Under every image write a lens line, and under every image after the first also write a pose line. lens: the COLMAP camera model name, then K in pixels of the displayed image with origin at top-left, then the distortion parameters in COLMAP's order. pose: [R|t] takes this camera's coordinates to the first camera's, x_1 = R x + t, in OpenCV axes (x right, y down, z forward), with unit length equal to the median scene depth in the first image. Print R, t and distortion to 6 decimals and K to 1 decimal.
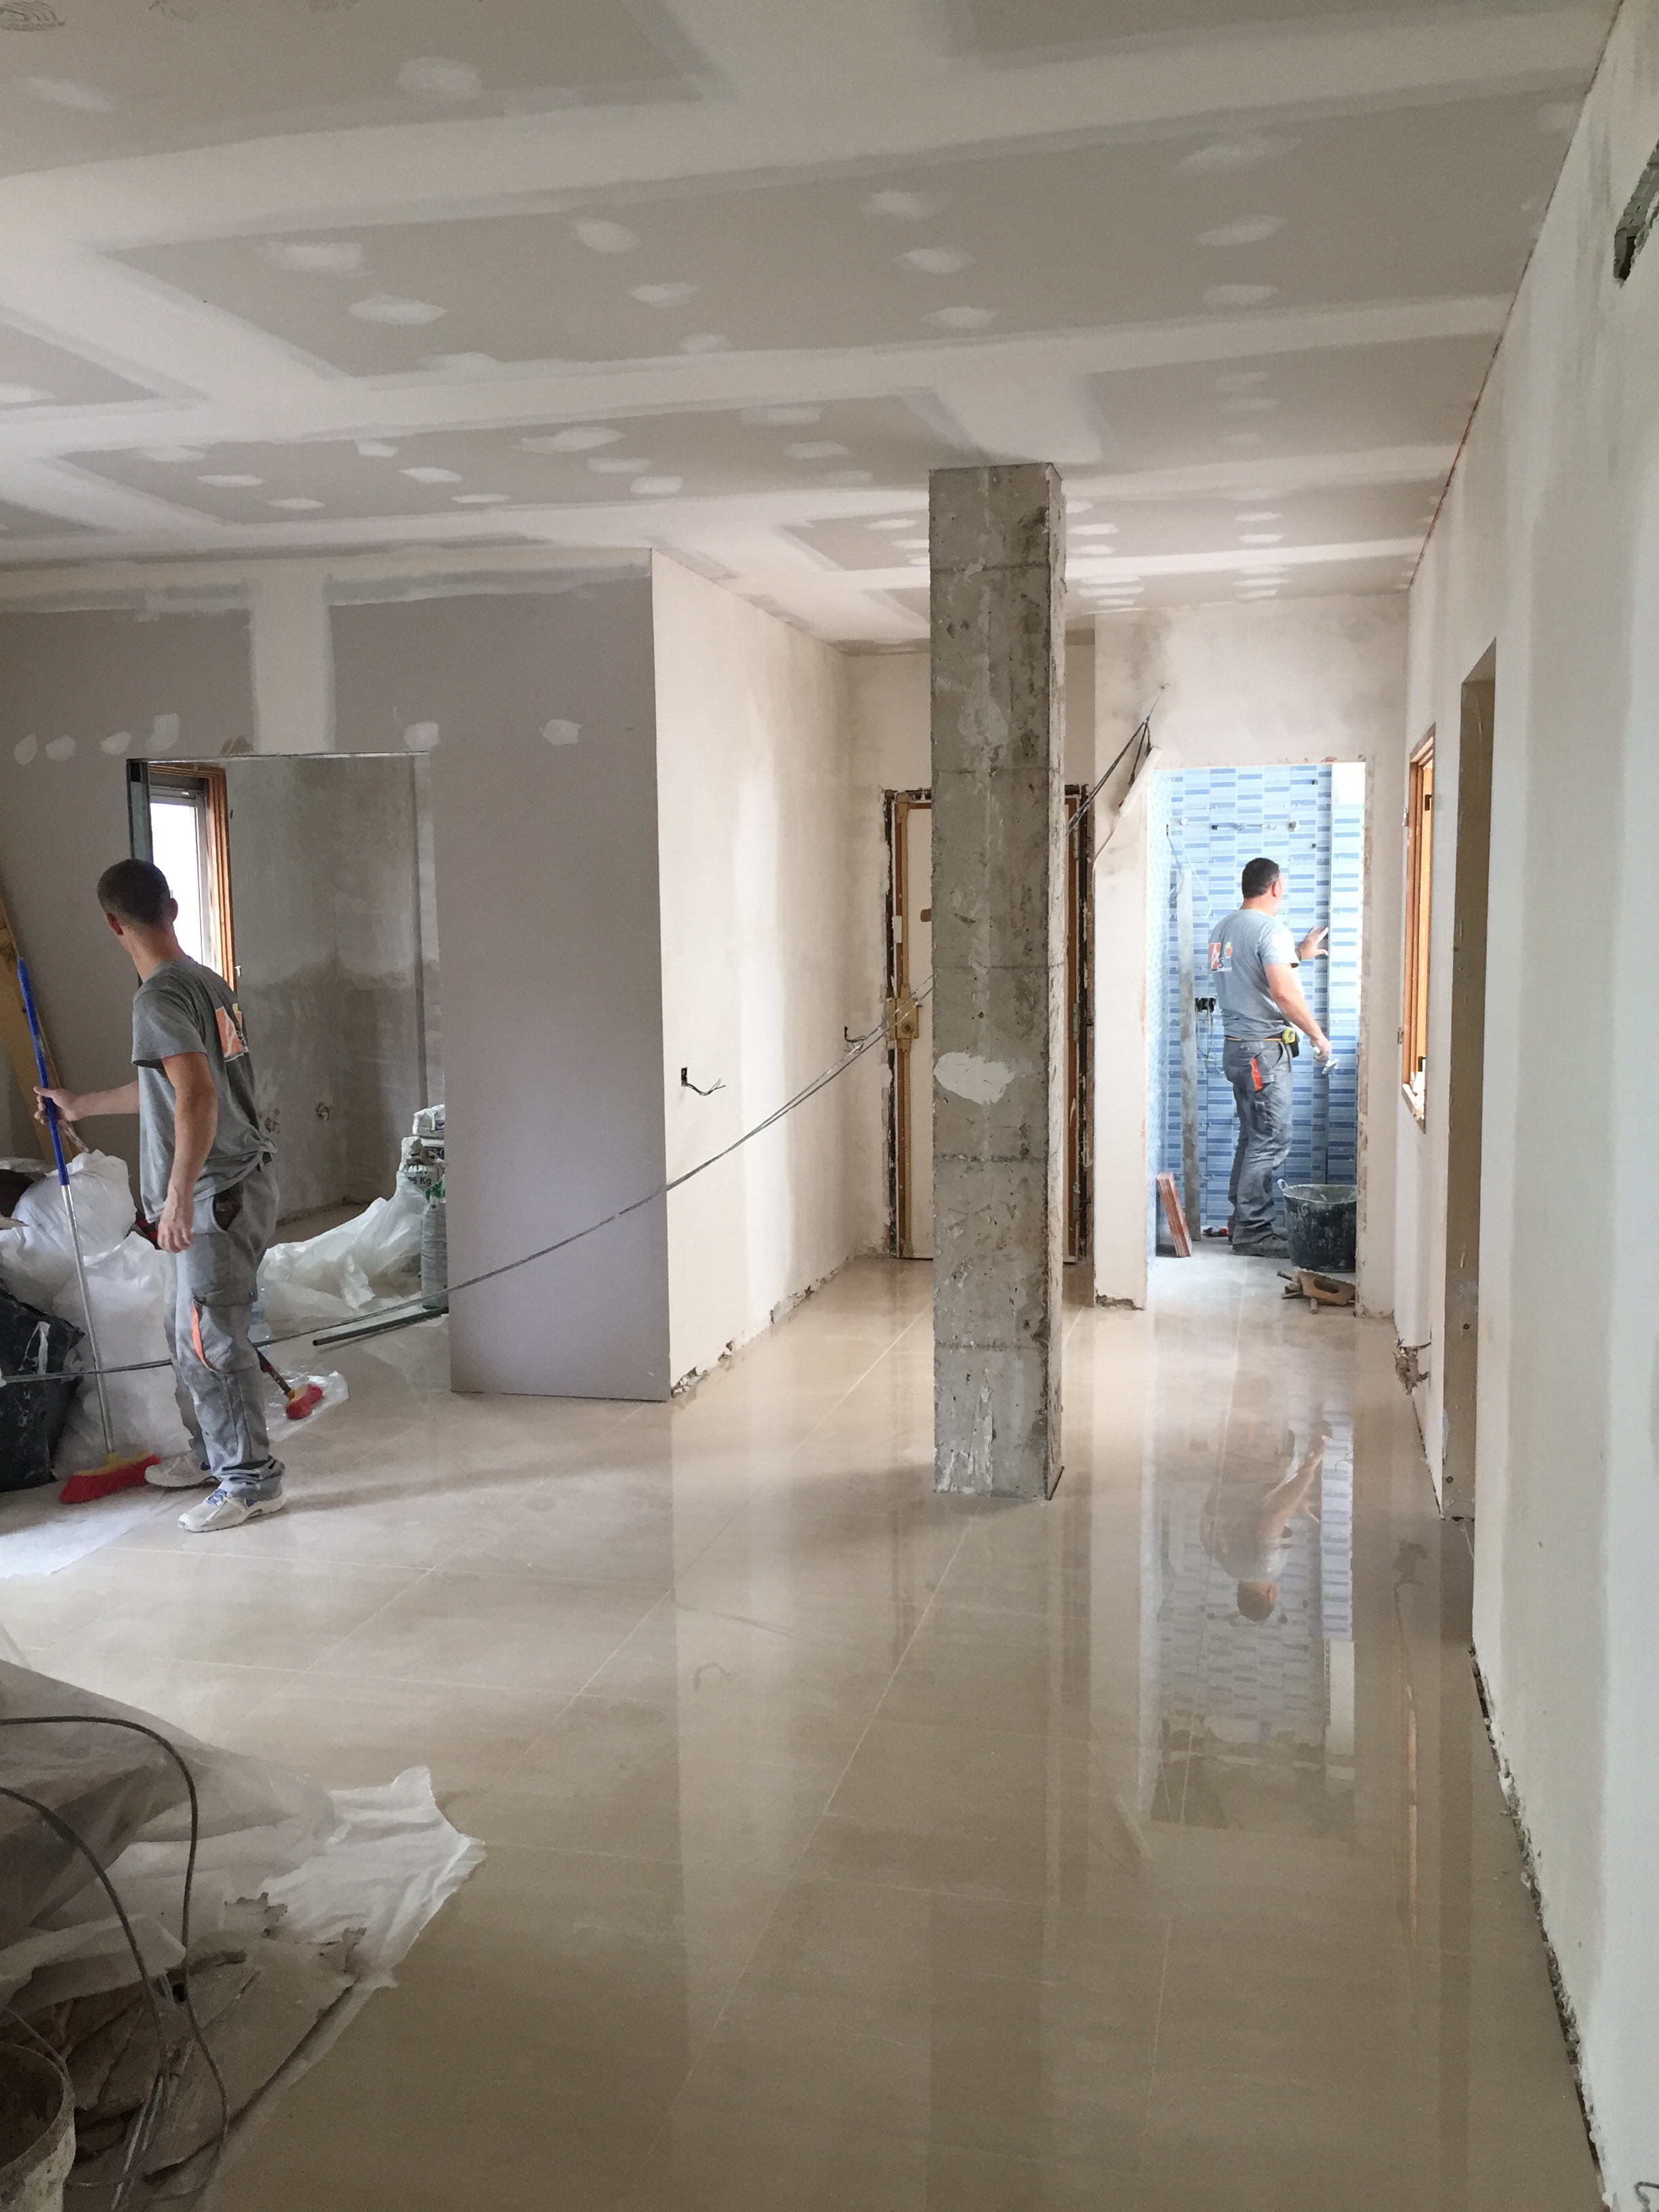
lens RADIAL K [[1887.0, 0, 812.1], [0, 1887.0, 1108.4], [0, 0, 1]] dist [0.054512, 0.003459]
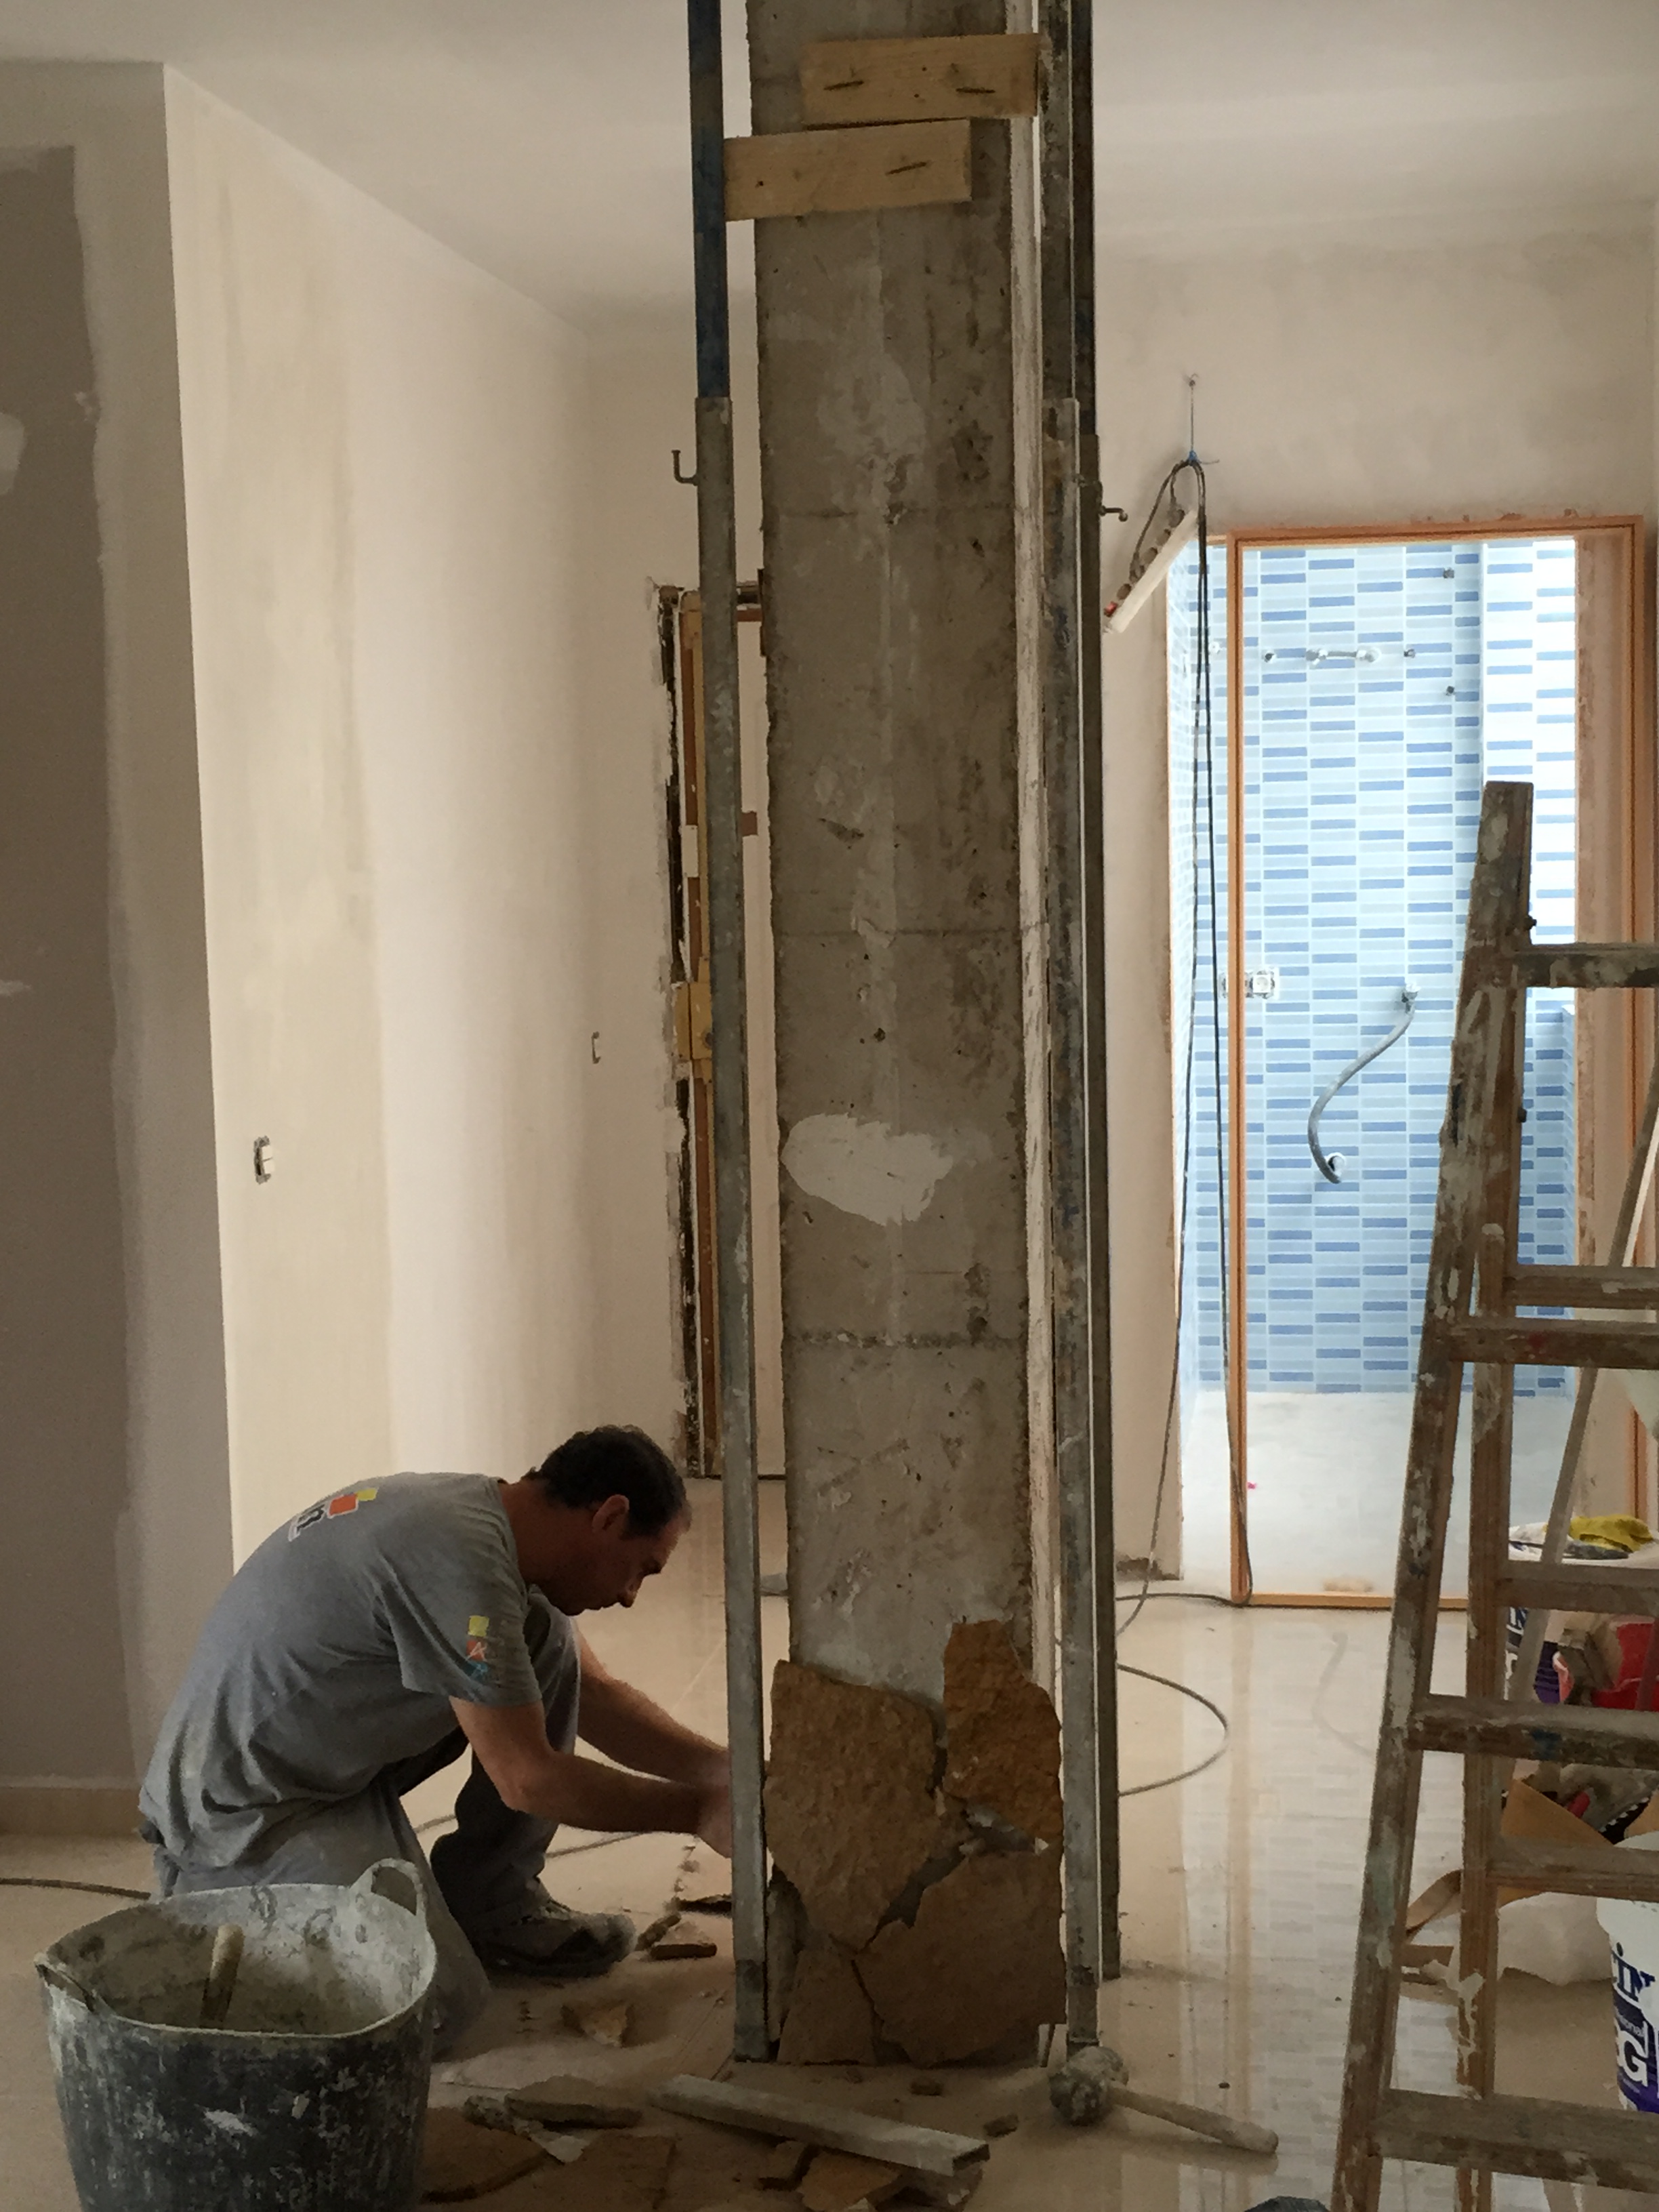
lens RADIAL K [[3091.6, 0, 837.6], [0, 3091.6, 1112.7], [0, 0, 1]] dist [0.046731, 0.000000]
pose [[0.995412, -0.019528, 0.093672, 0.007156], [0.020454, 0.999751, -0.008928, -0.023571], [-0.093475, 0.010803, 0.995563, 0.239936]]
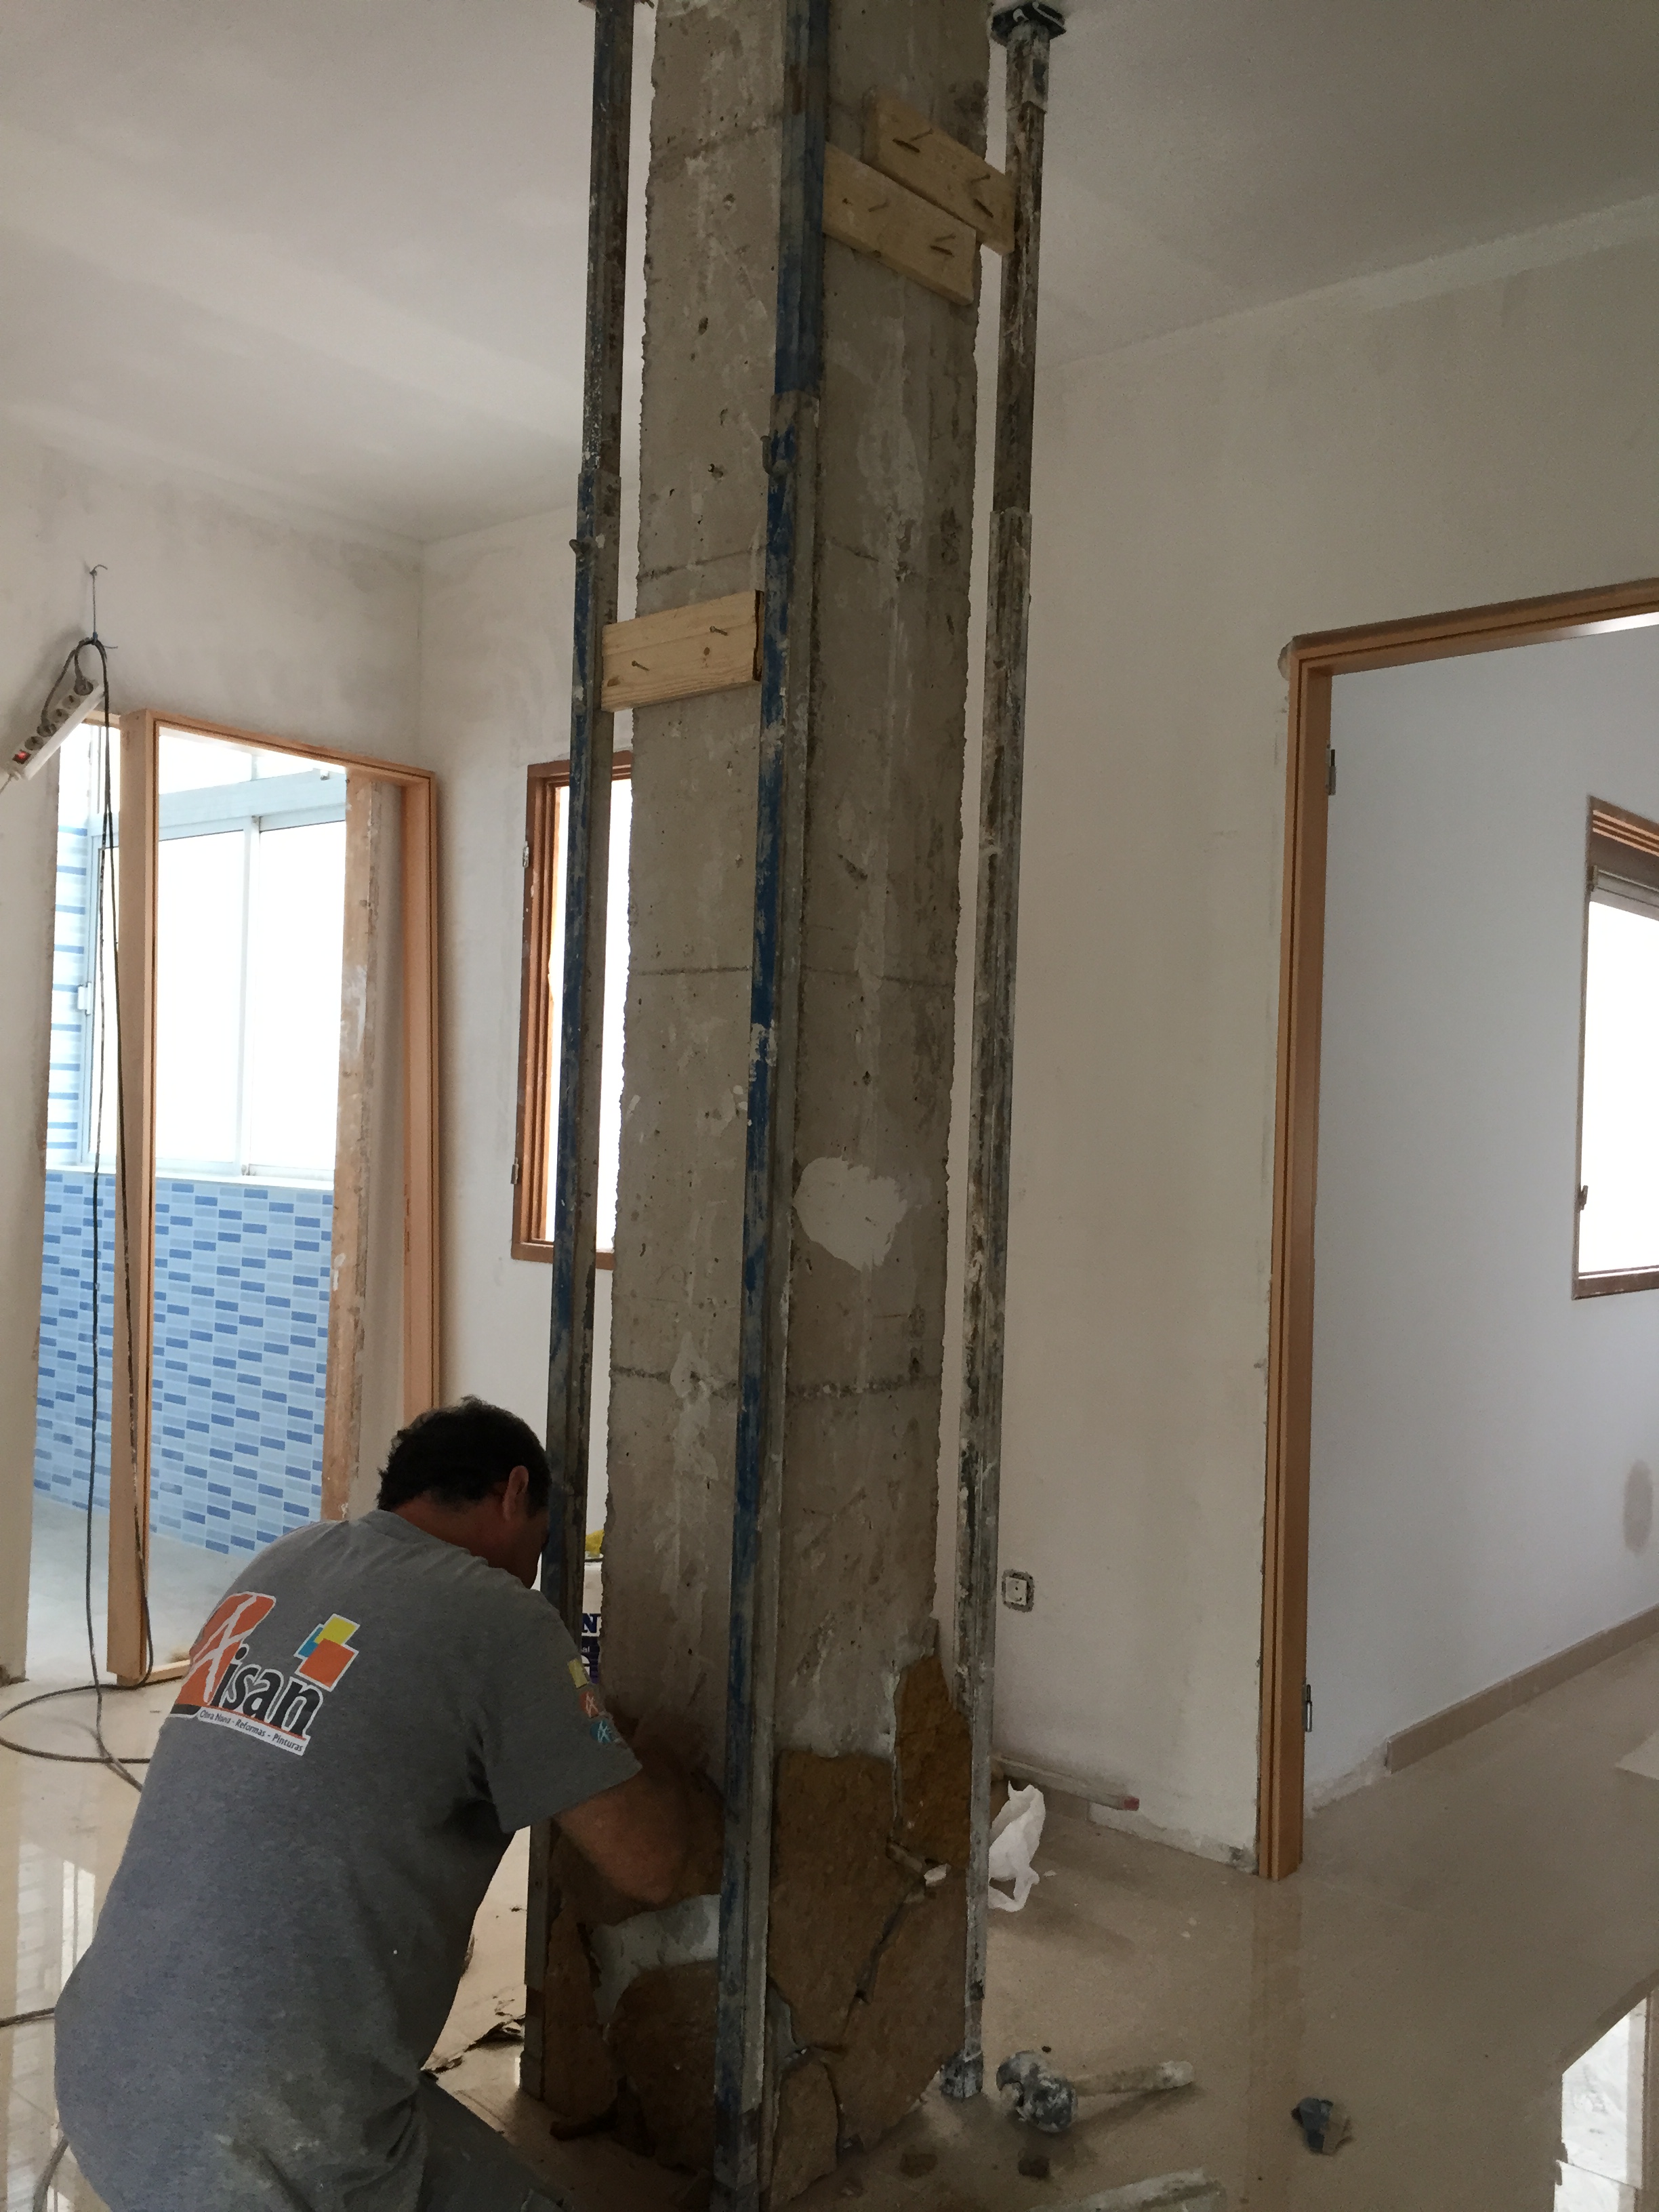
lens RADIAL K [[1887.0, 0, 826.7], [0, 1887.0, 1110.2], [0, 0, 1]] dist [0.054512, 0.003459]
pose [[0.443737, 0.036817, 0.895400, -0.333420], [0.054174, 0.996226, -0.067810, -0.010458], [-0.894518, 0.078597, 0.440068, 0.806154]]
